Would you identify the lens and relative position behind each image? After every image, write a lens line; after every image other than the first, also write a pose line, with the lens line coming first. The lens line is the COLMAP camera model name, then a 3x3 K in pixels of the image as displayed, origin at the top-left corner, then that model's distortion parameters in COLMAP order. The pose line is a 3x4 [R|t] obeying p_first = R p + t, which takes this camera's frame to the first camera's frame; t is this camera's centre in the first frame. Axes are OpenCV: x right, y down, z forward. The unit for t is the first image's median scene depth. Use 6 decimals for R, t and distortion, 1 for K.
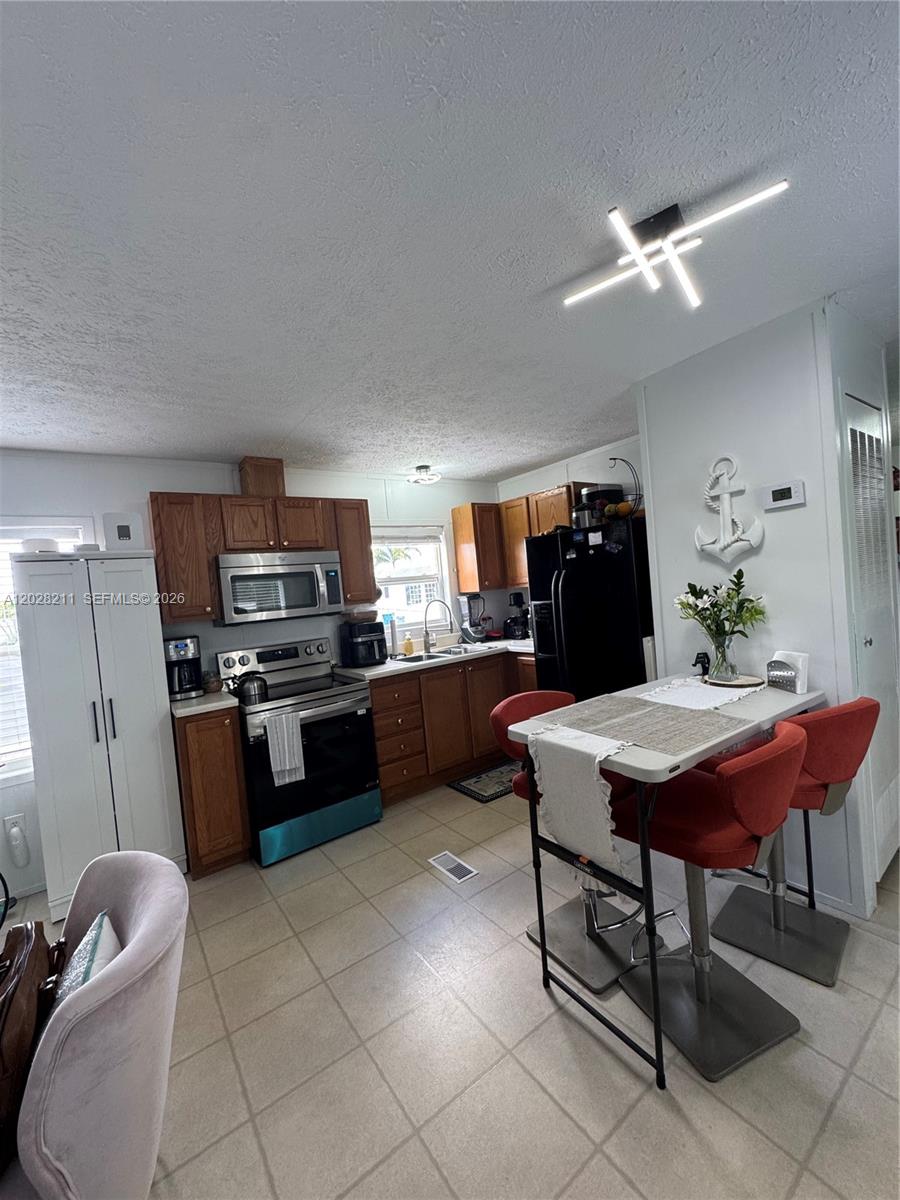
lens RADIAL K [[482.2, 0, 449.9], [0, 482.2, 601.0], [0, 0, 1]] dist [-0.000354, 0.000838]
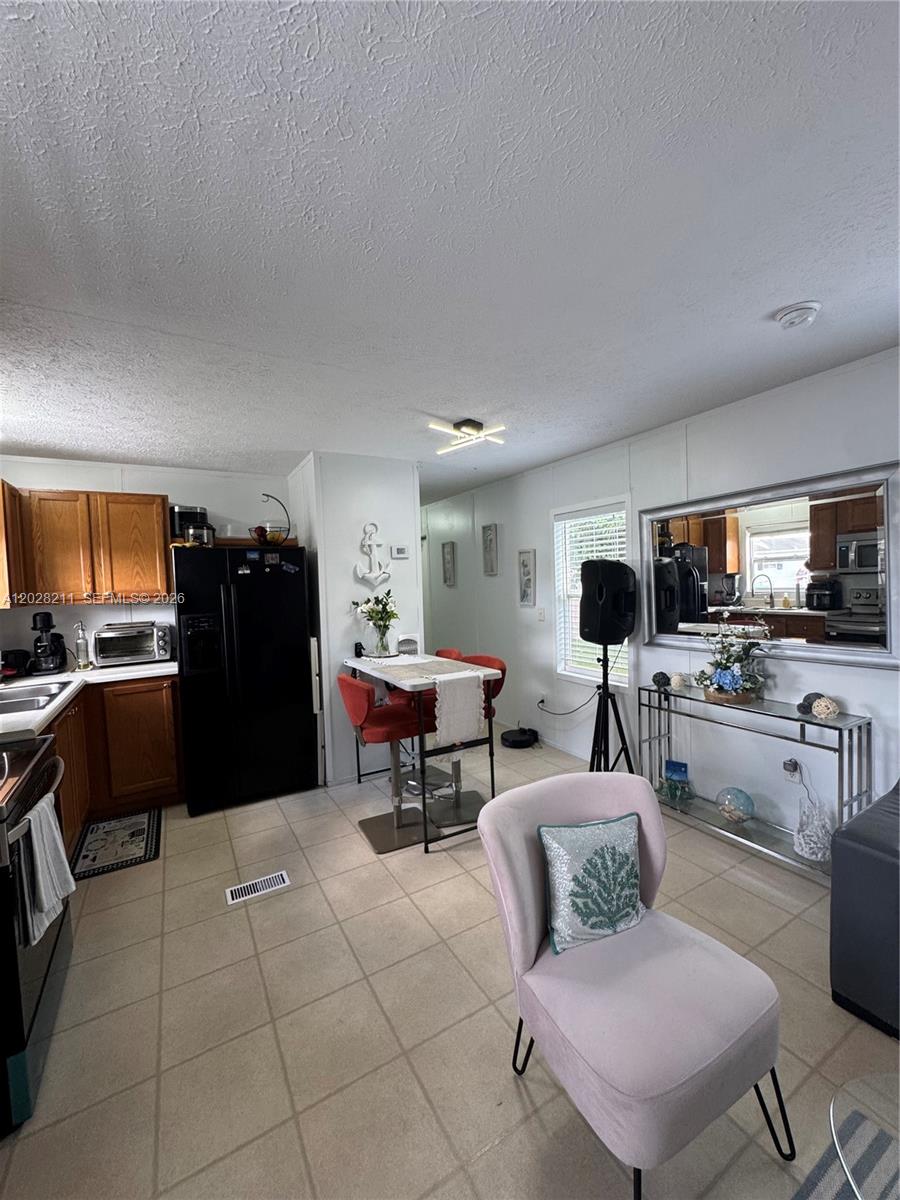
lens RADIAL K [[479.7, 0, 448.7], [0, 479.7, 601.1], [0, 0, 1]] dist [-0.003077, 0.000603]
pose [[0.101743, 0.046962, 0.993702, -0.708712], [0.055089, 0.997086, -0.052763, 0.051368], [-0.993284, 0.060110, 0.098859, 0.396206]]
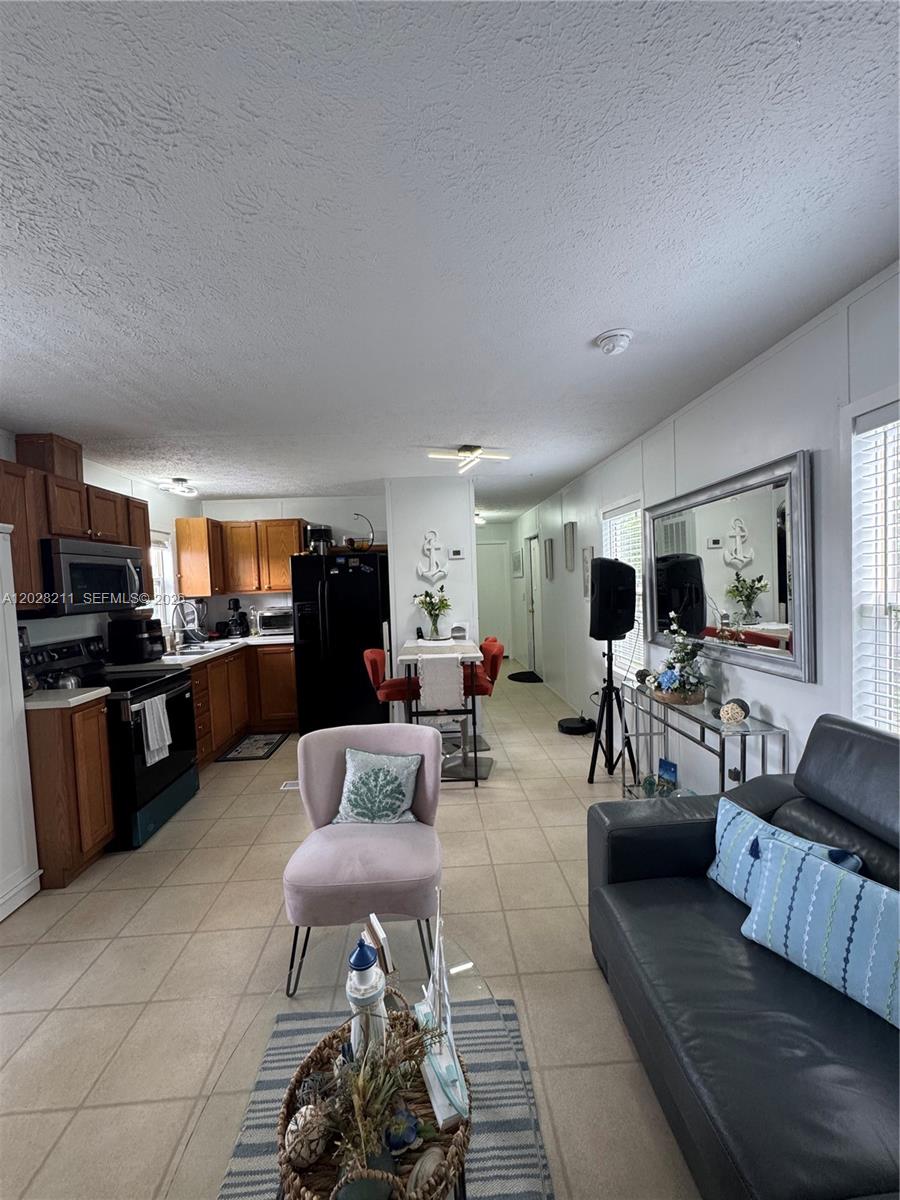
lens RADIAL K [[479.7, 0, 448.7], [0, 479.7, 601.1], [0, 0, 1]] dist [-0.003077, 0.000603]
pose [[0.545303, 0.033653, 0.837563, -0.741360], [0.012549, 0.998754, -0.048300, 0.069051], [-0.838145, 0.036848, 0.544201, -0.110282]]
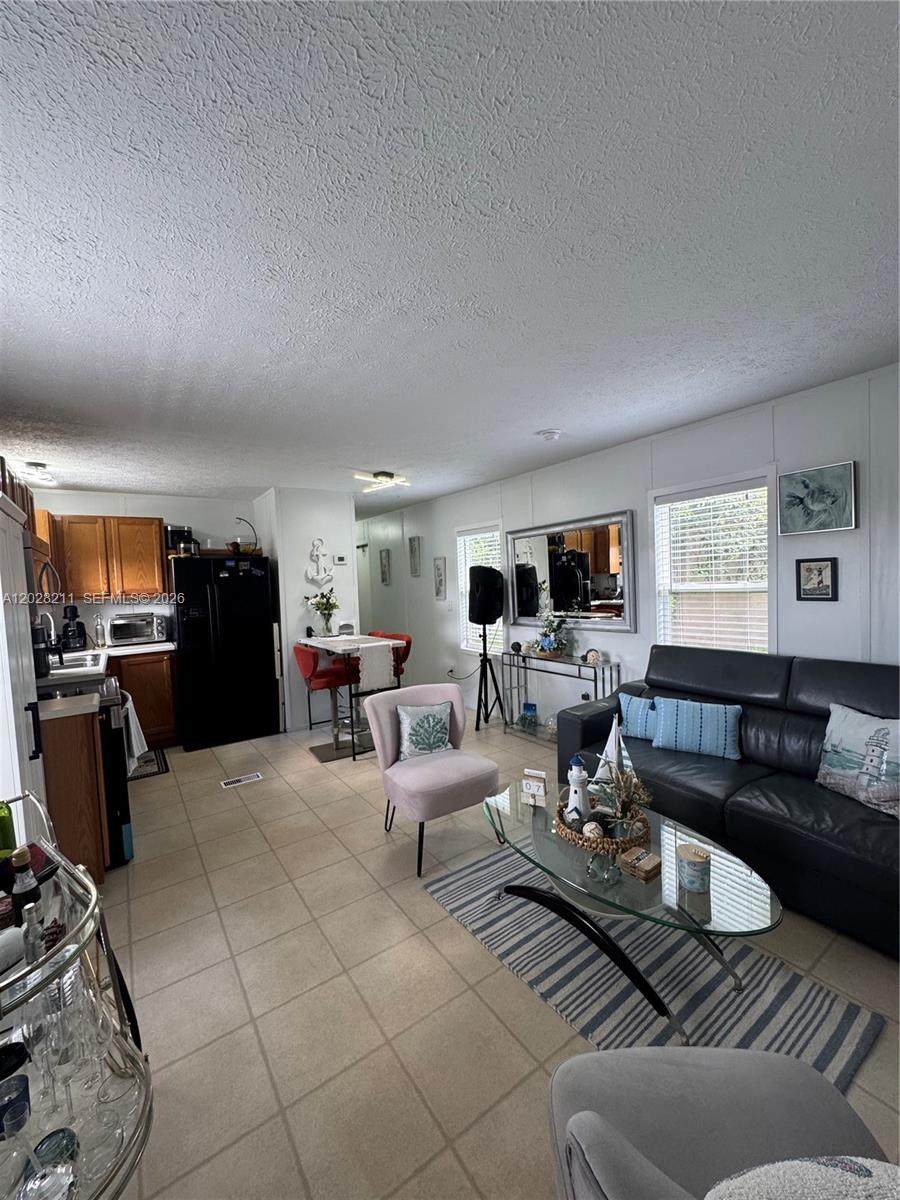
lens RADIAL K [[479.7, 0, 448.7], [0, 479.7, 601.1], [0, 0, 1]] dist [-0.003077, 0.000603]
pose [[0.020400, 0.044451, 0.998803, -1.125000], [0.067026, 0.996703, -0.045727, 0.095208], [-0.997543, 0.067879, 0.017353, 0.249741]]
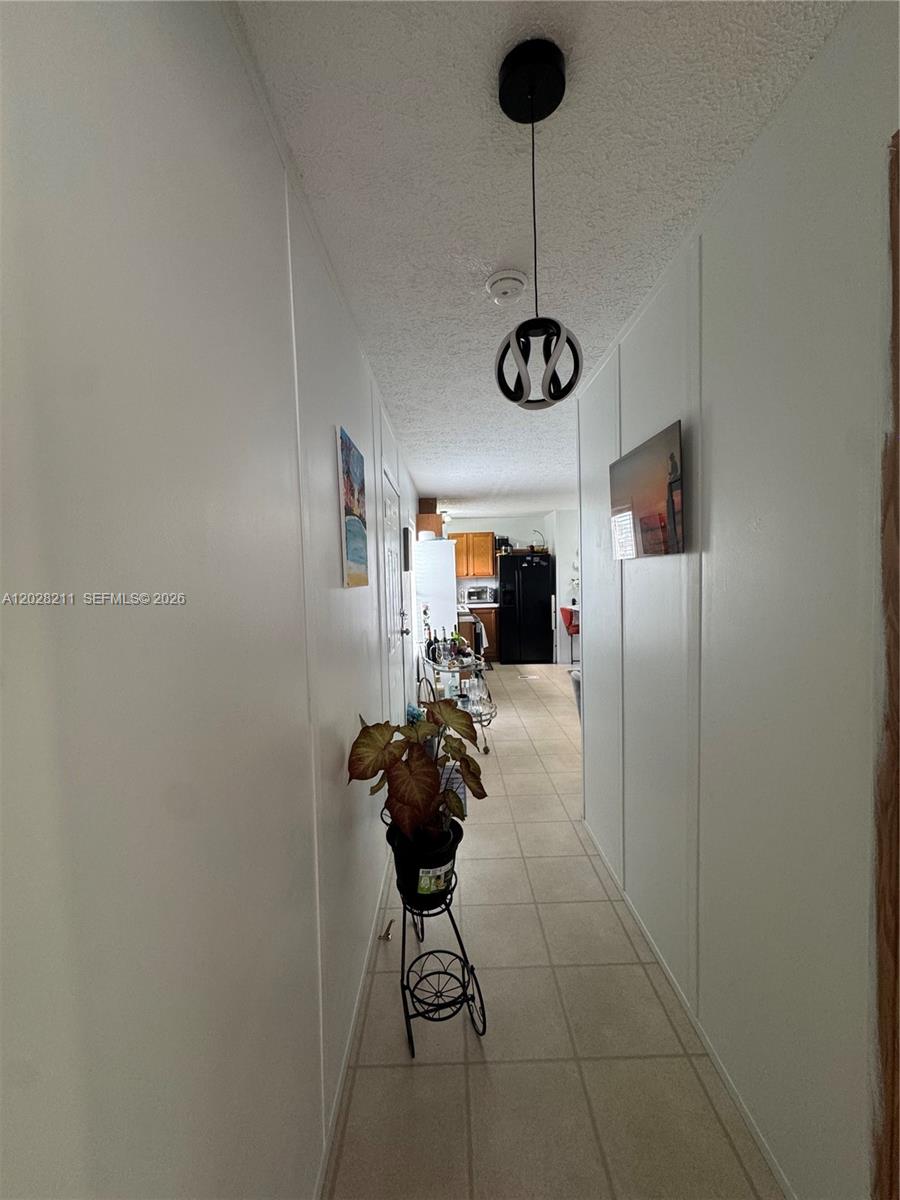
lens RADIAL K [[482.2, 0, 449.9], [0, 482.2, 601.0], [0, 0, 1]] dist [-0.000354, 0.000838]
pose [[0.578422, 0.033025, 0.815069, -1.899203], [-0.003095, 0.999262, -0.038291, 0.181802], [-0.815732, 0.019626, 0.578098, -0.150346]]
